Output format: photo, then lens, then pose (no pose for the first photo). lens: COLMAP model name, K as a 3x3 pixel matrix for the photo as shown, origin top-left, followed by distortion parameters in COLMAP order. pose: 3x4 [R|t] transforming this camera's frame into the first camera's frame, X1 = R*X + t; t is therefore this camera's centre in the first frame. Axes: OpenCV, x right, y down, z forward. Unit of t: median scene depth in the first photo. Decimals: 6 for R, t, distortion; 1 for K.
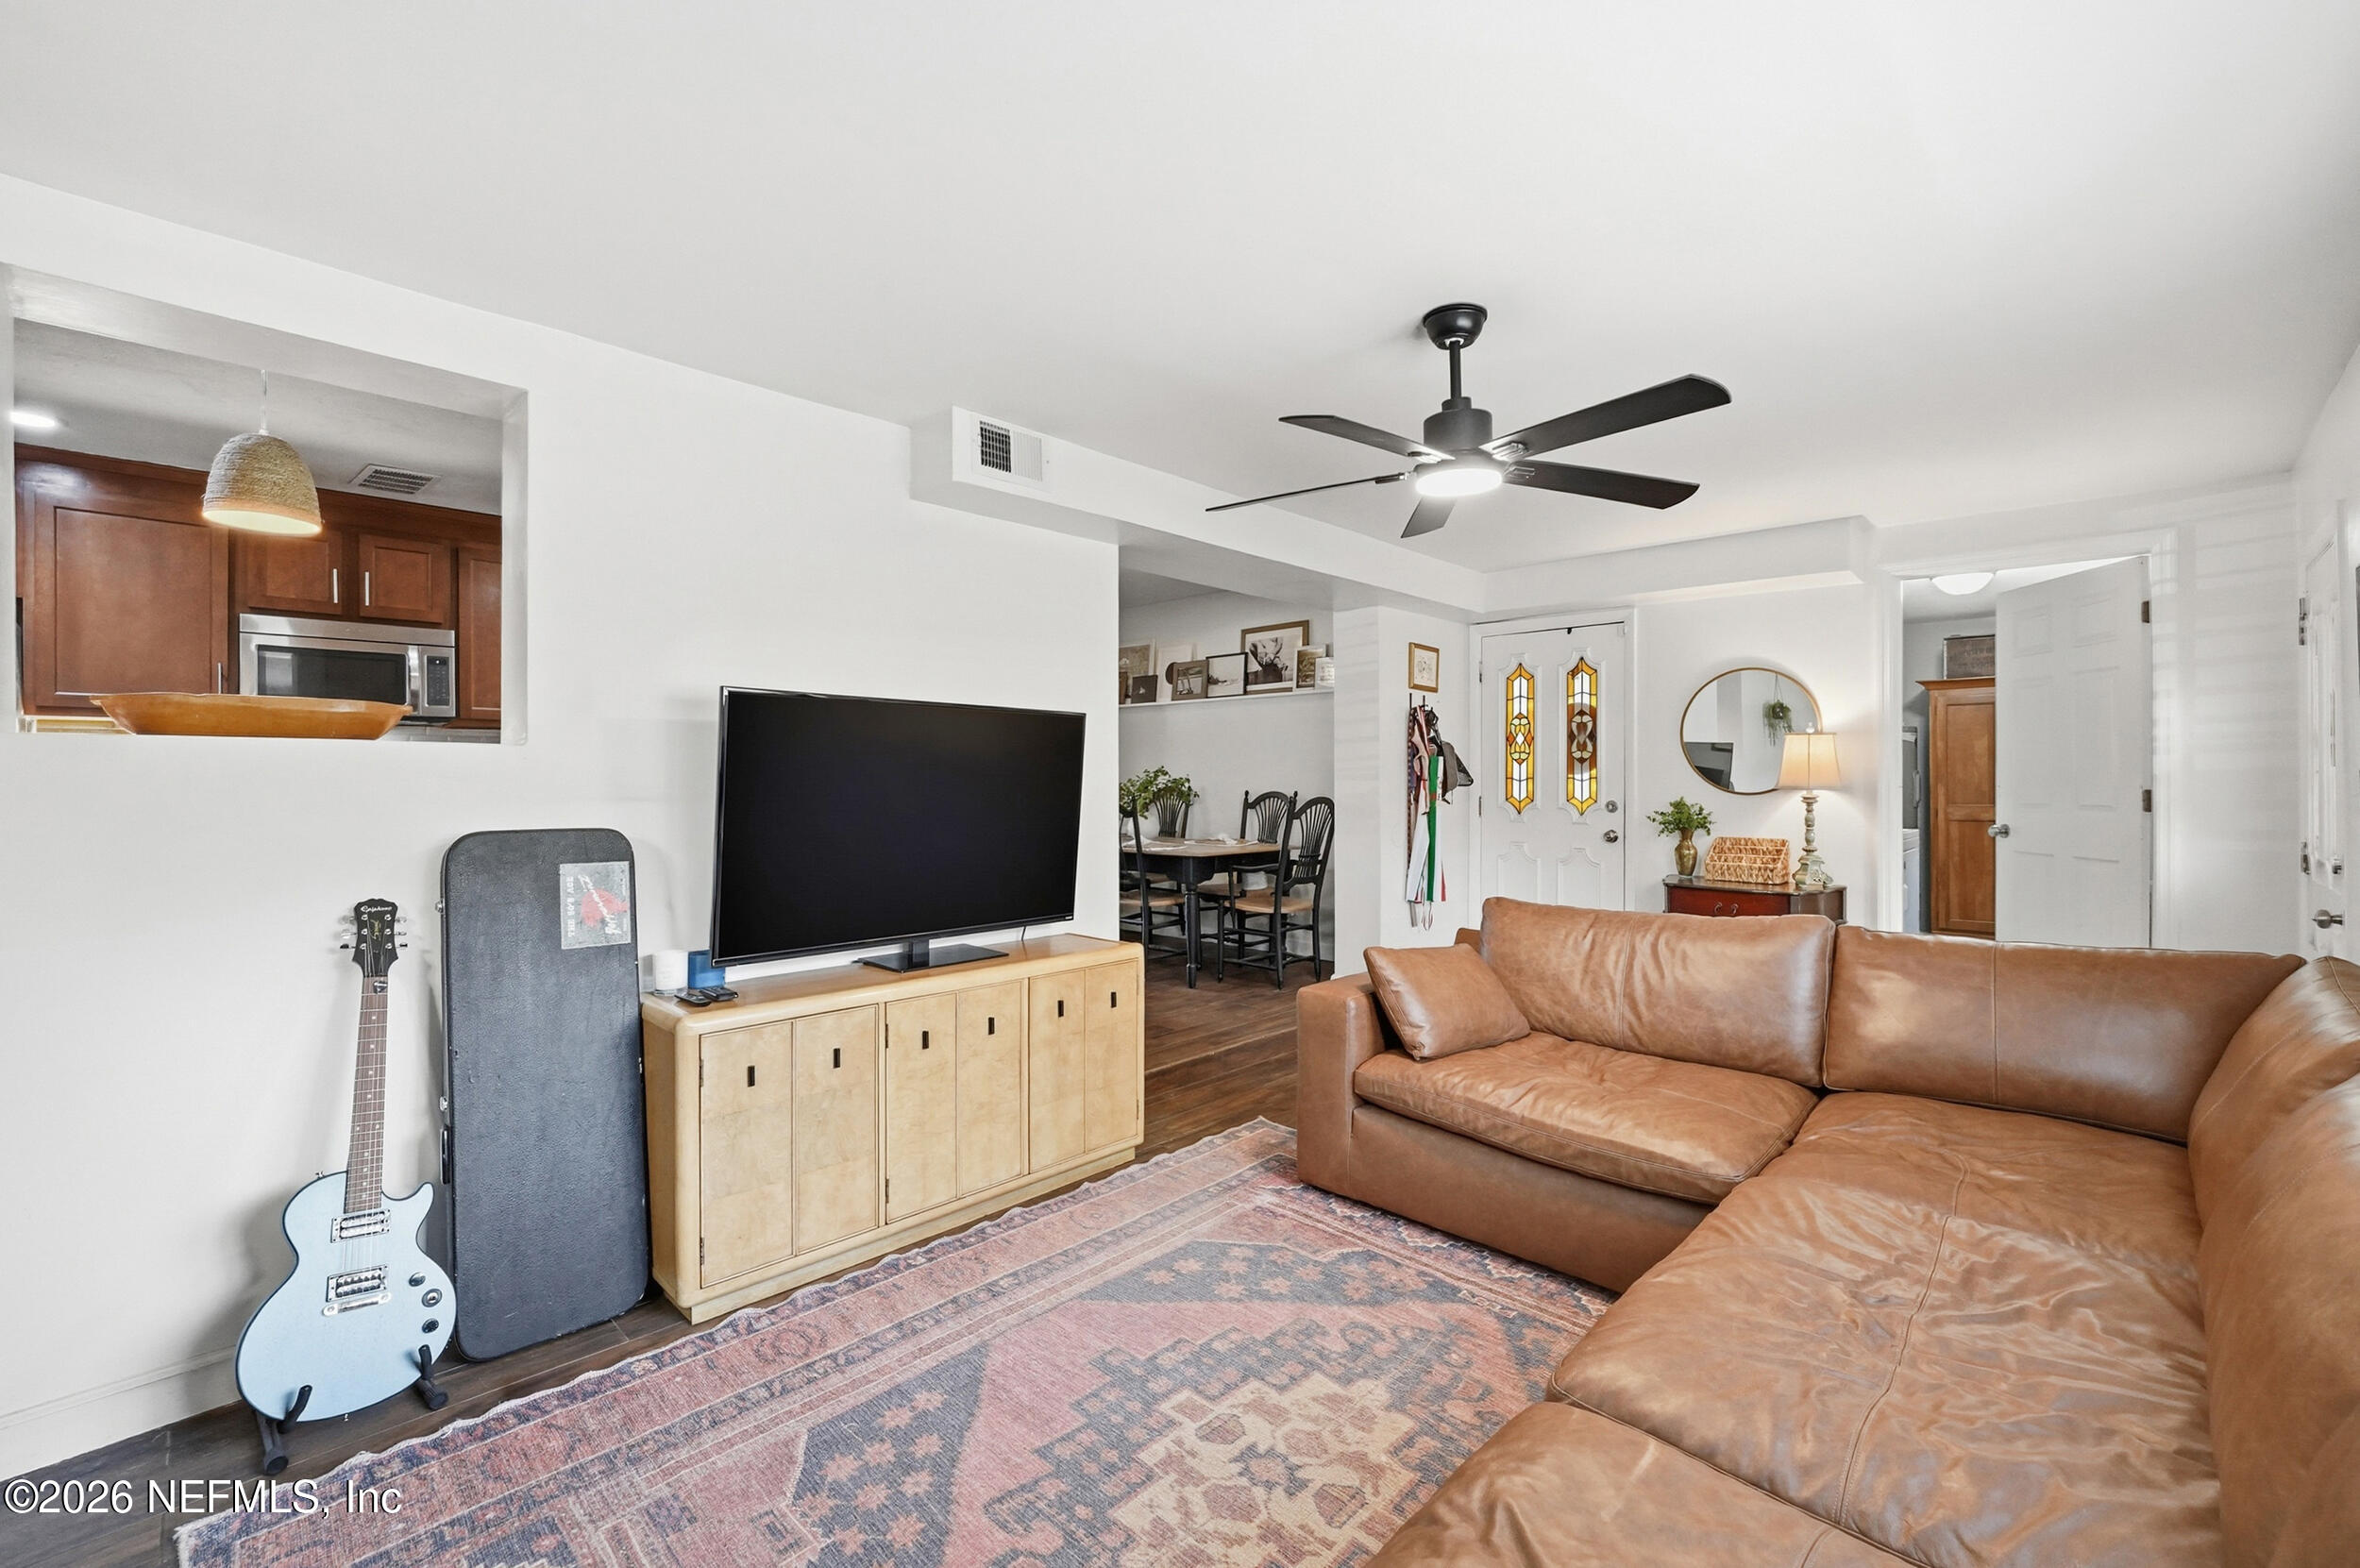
lens RADIAL K [[982.1, 0, 1187.2], [0, 982.1, 778.1], [0, 0, 1]] dist [-0.012386, 0.000756]
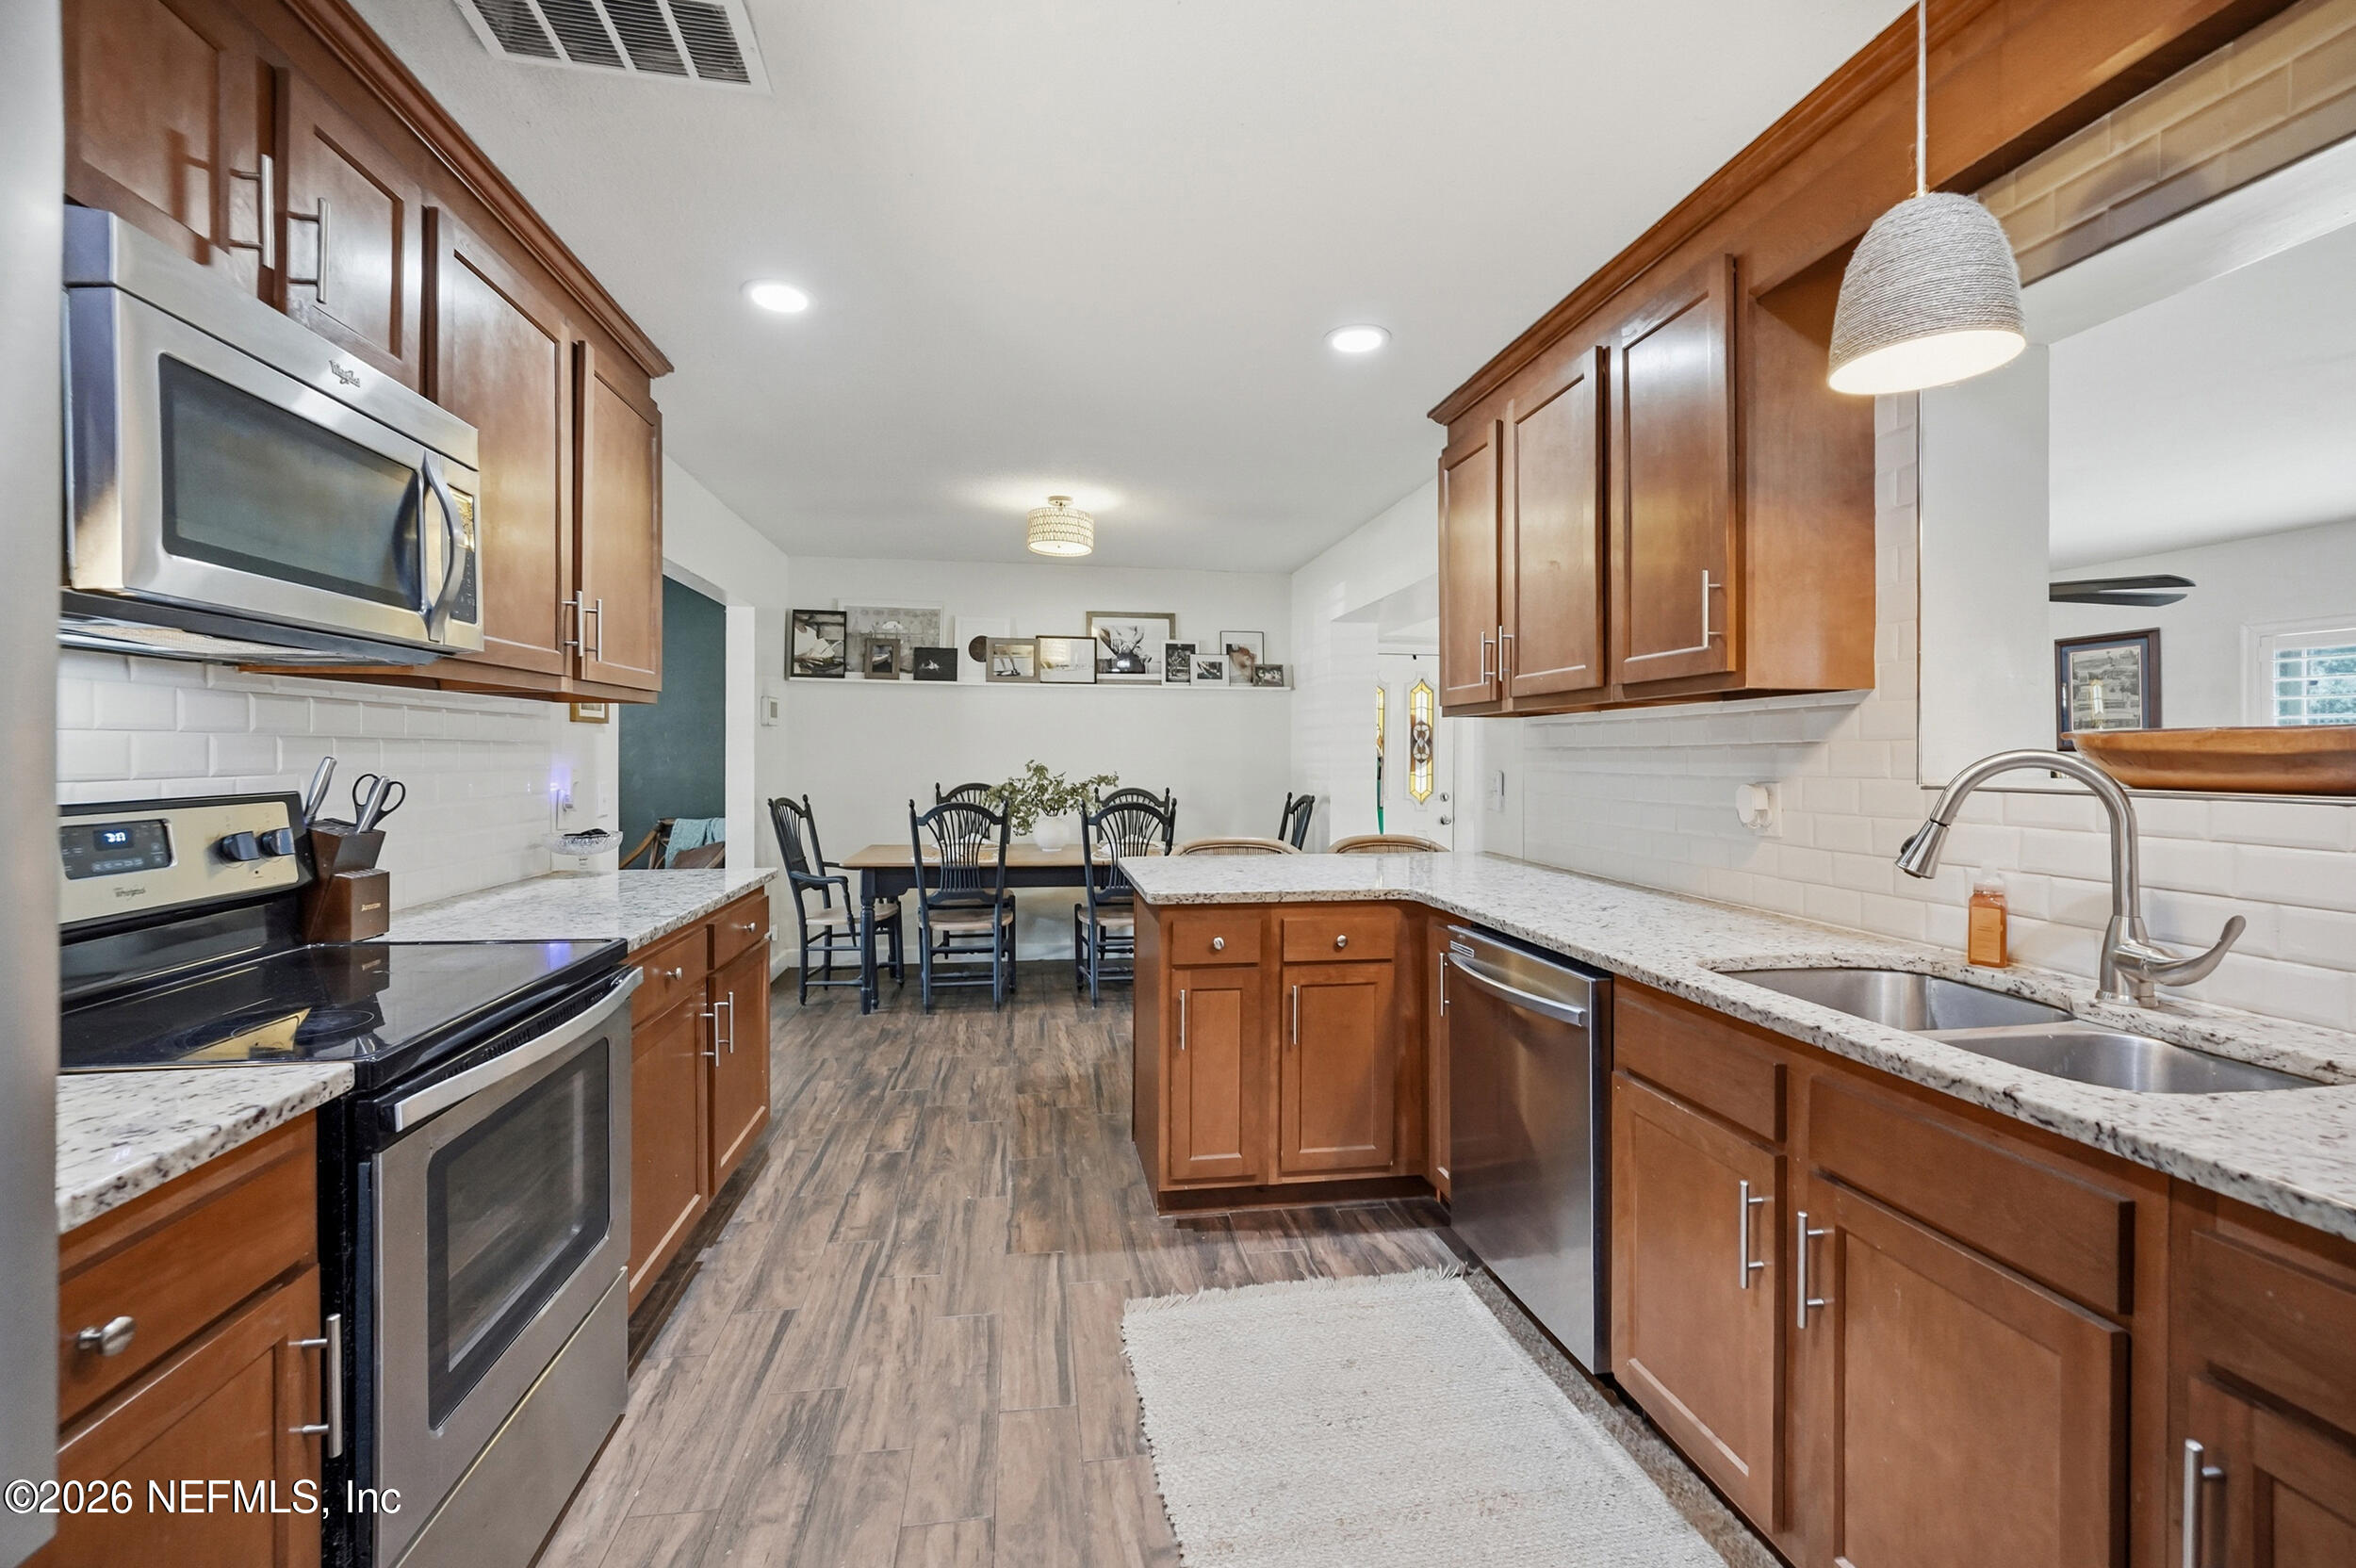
lens RADIAL K [[980.4, 0, 1184.5], [0, 980.4, 764.1], [0, 0, 1]] dist [-0.012386, 0.000756]
pose [[0.602765, -0.001706, 0.797917, -0.652683], [-0.007151, 0.999946, 0.007540, -0.017688], [-0.797887, -0.010251, 0.602720, 0.398465]]
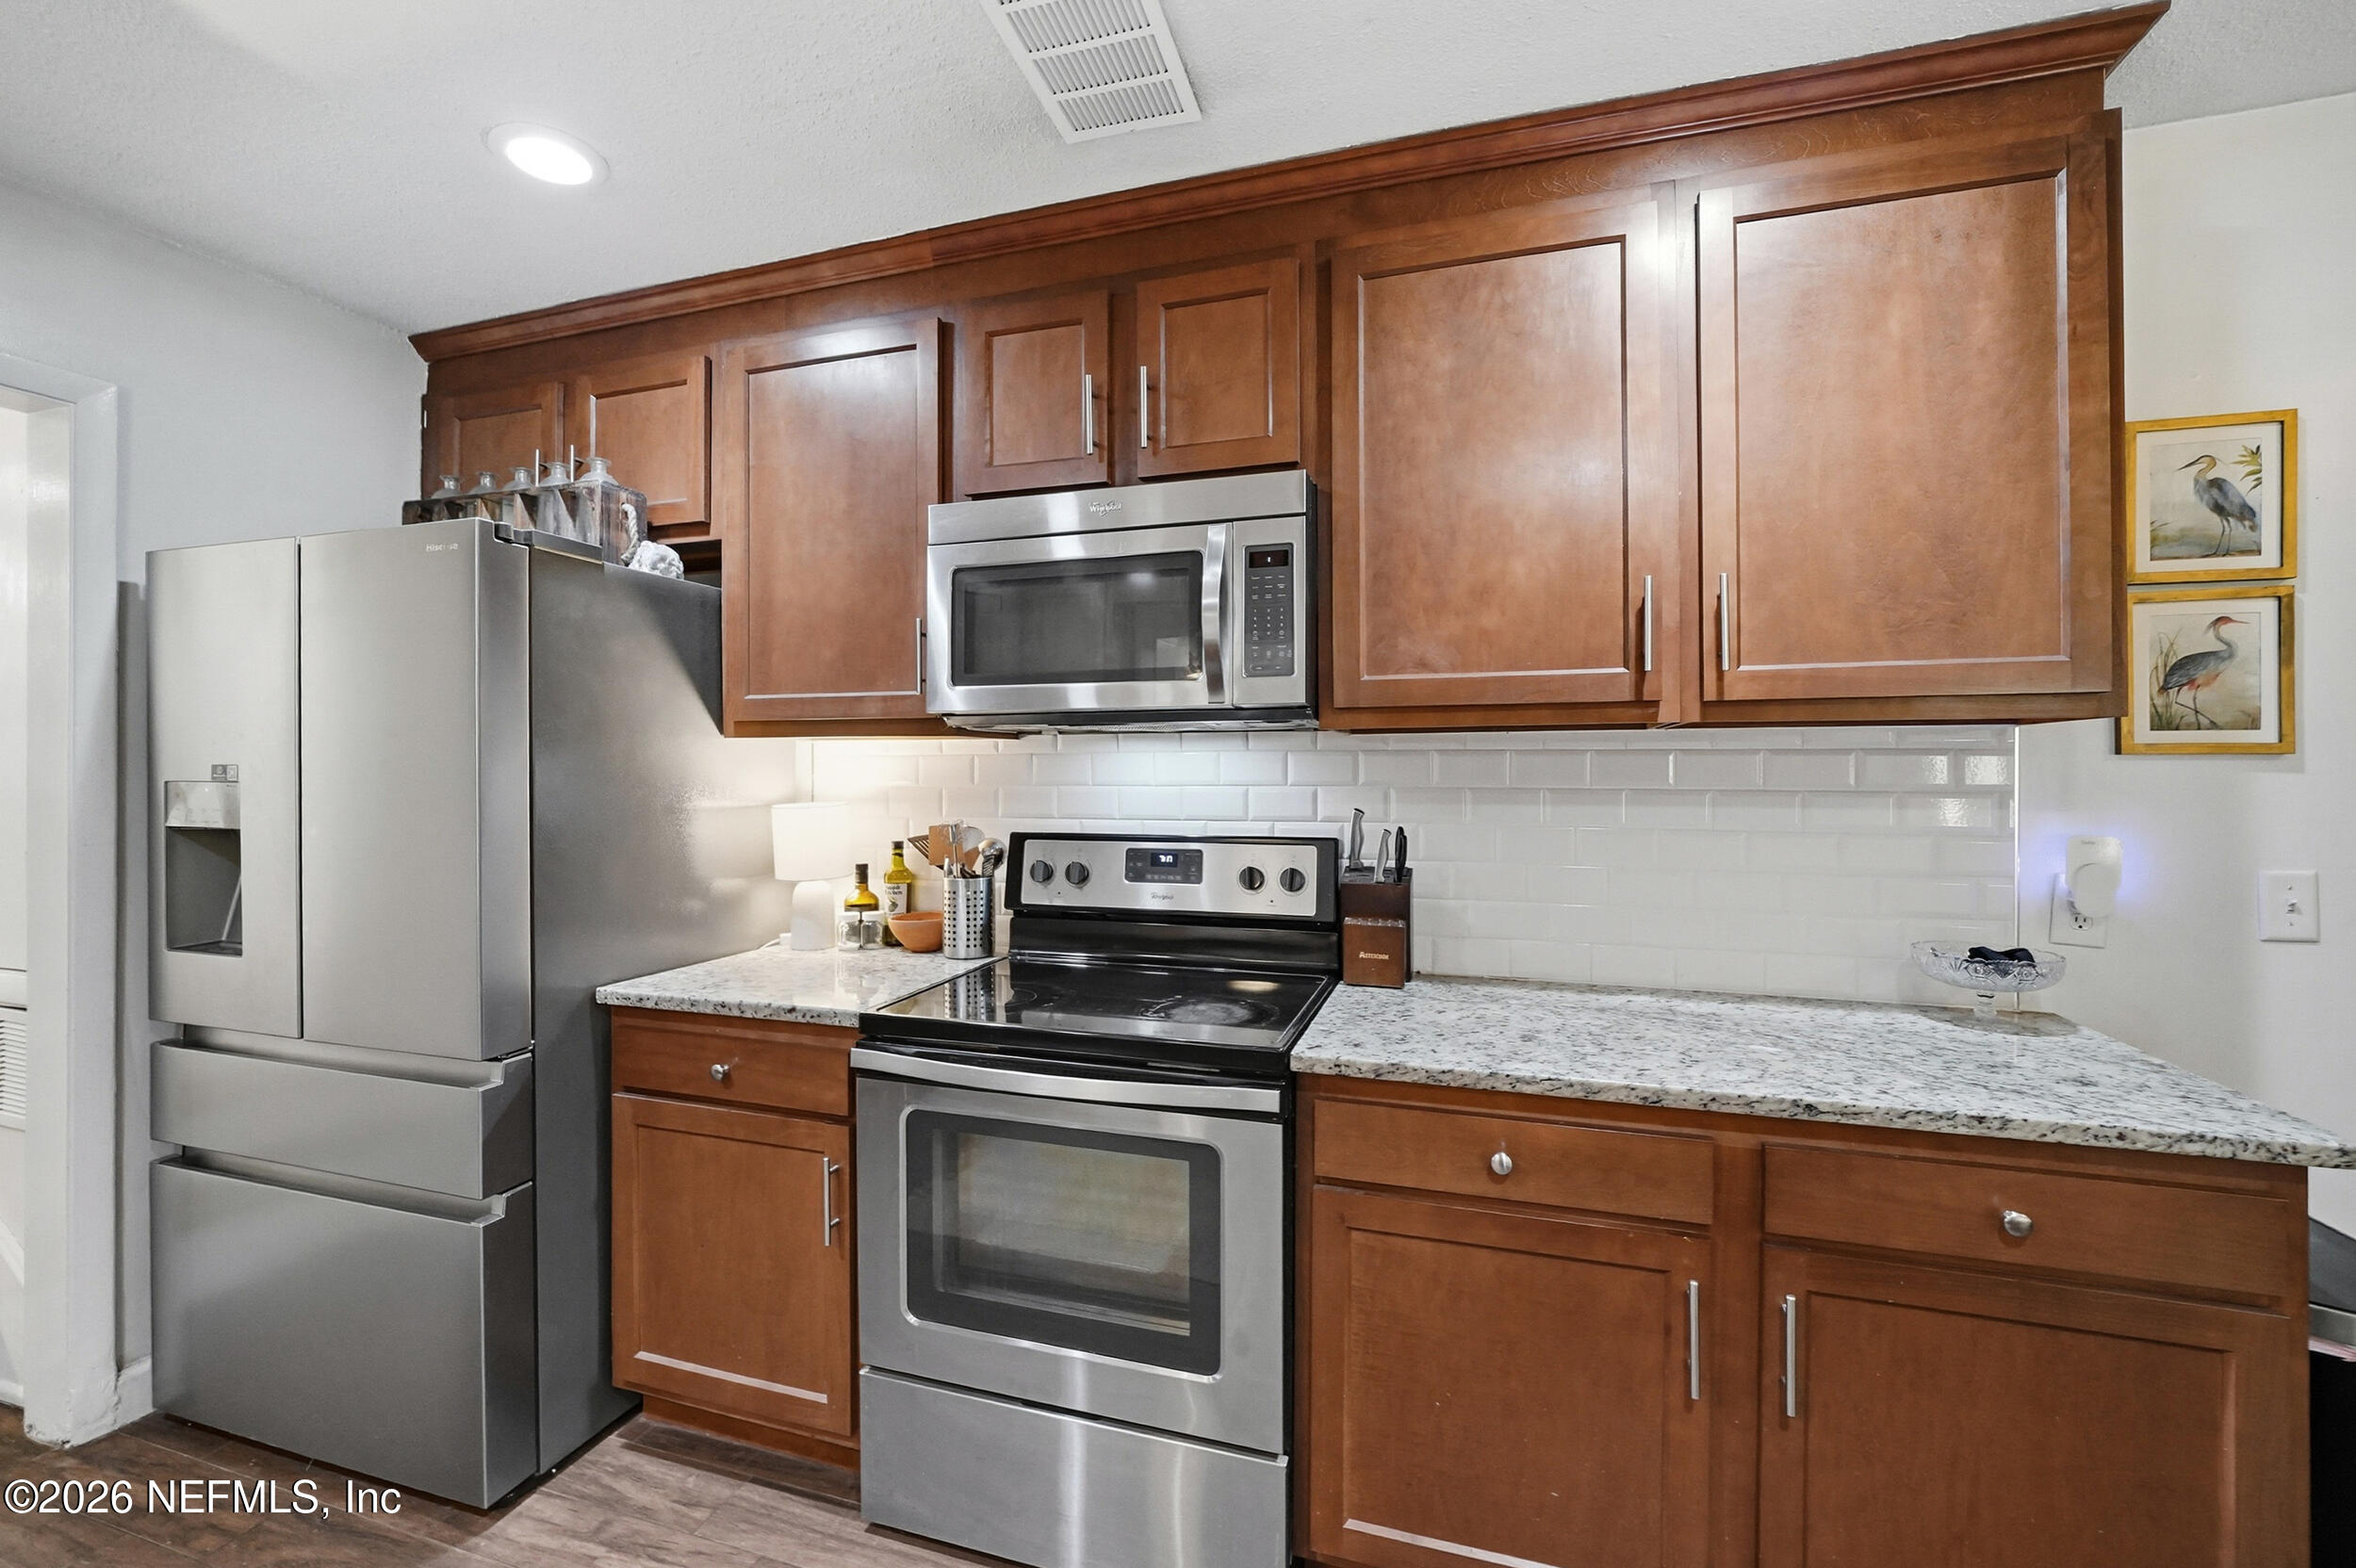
lens RADIAL K [[980.4, 0, 1181.3], [0, 980.4, 777.6], [0, 0, 1]] dist [-0.012386, 0.000756]
pose [[0.453809, 0.009529, -0.891048, -0.324806], [-0.003611, 0.999954, 0.008854, -0.028037], [0.891092, -0.000801, 0.453822, 0.579681]]
